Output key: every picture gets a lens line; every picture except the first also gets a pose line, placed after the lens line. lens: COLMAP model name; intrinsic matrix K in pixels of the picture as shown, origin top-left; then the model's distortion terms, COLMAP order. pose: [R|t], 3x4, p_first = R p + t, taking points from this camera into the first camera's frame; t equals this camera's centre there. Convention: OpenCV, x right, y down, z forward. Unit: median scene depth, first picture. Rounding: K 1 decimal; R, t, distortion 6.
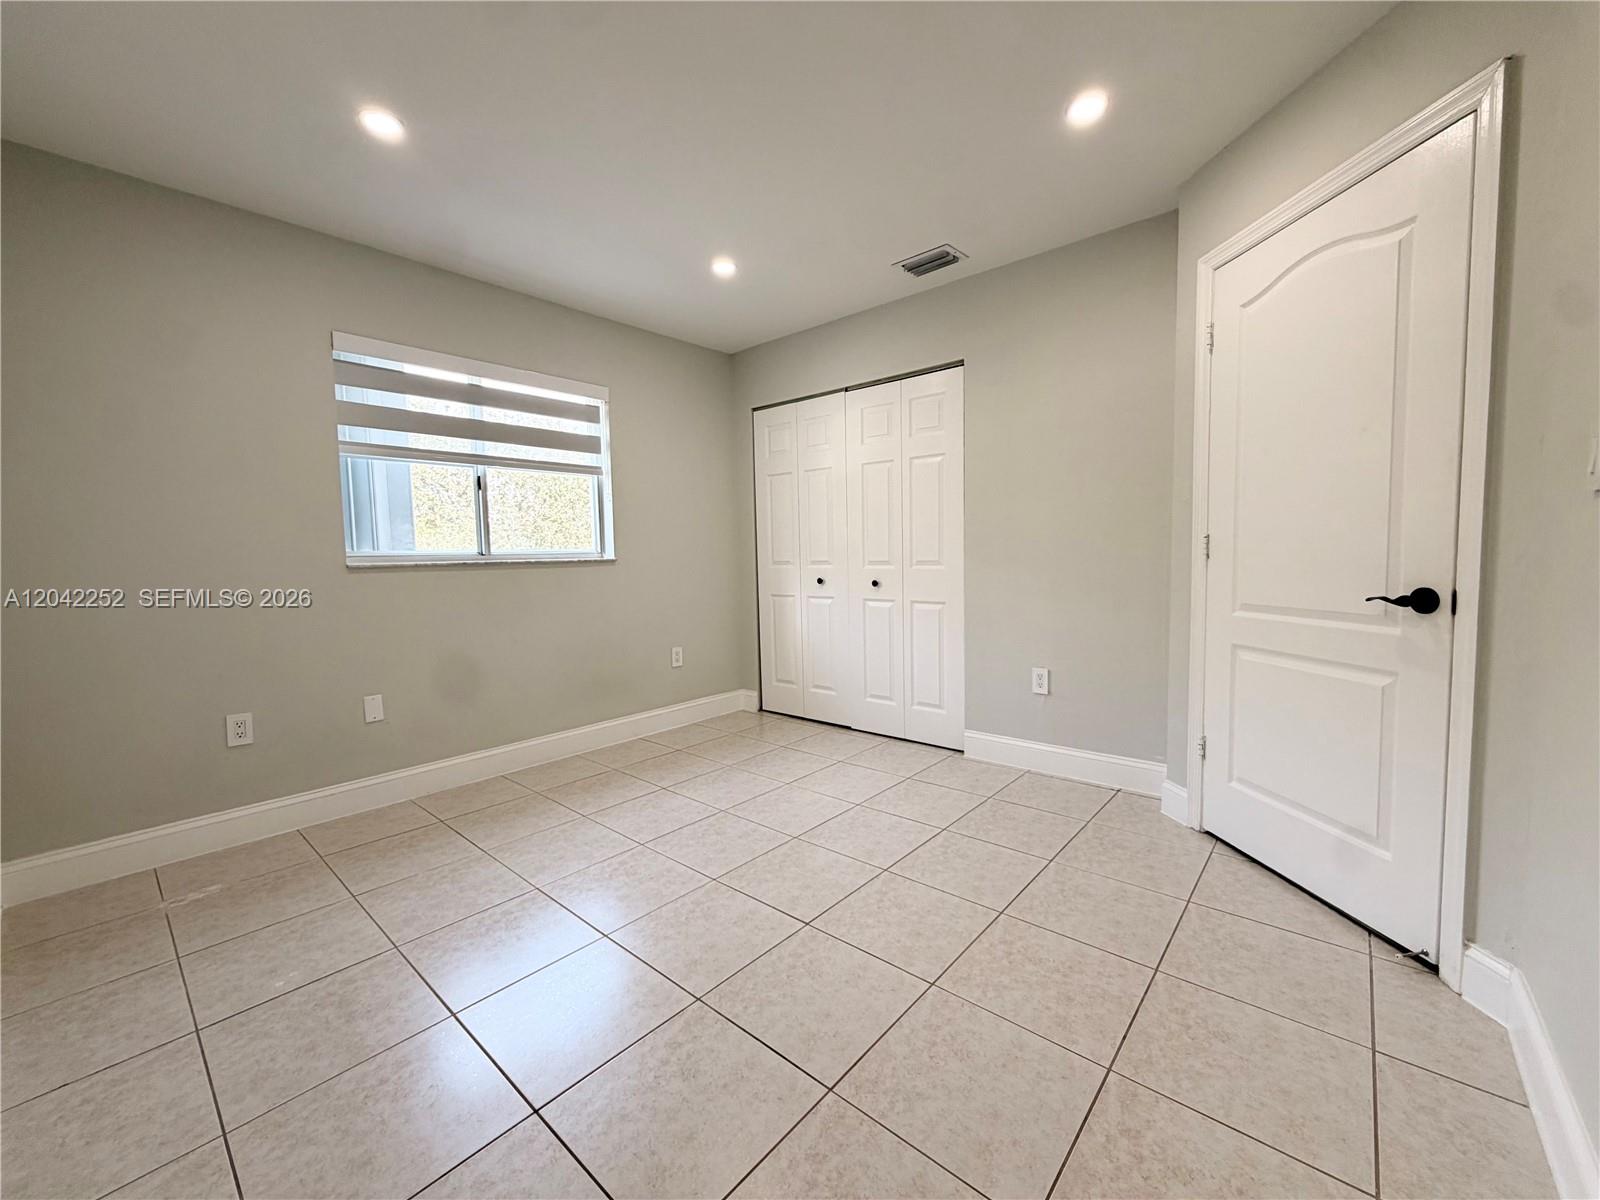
lens RADIAL K [[639.4, 0, 800.6], [0, 639.4, 593.0], [0, 0, 1]] dist [-0.002119, 0.000390]
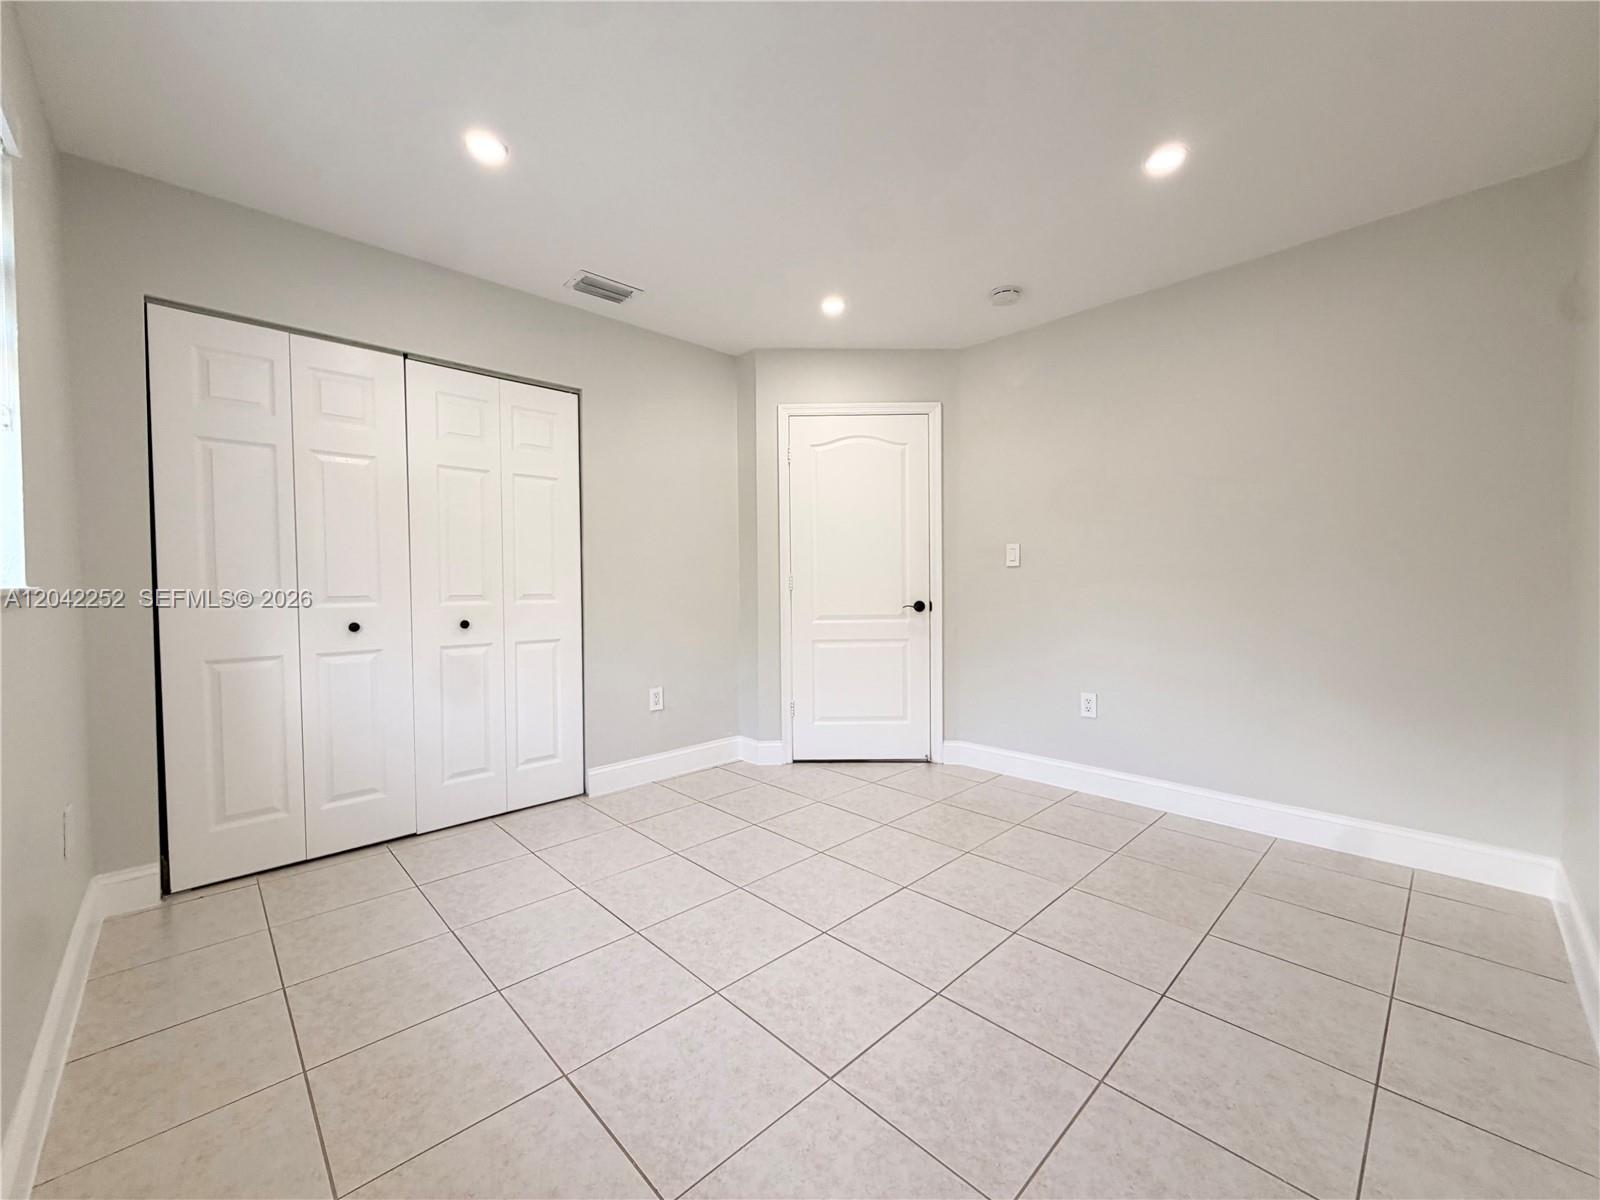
lens RADIAL K [[639.4, 0, 792.8], [0, 639.4, 592.0], [0, 0, 1]] dist [-0.002119, 0.000390]
pose [[0.090660, 0.005083, 0.995869, -0.559167], [0.066069, 0.997753, -0.011107, -0.017760], [-0.993688, 0.066803, 0.090121, 0.491963]]
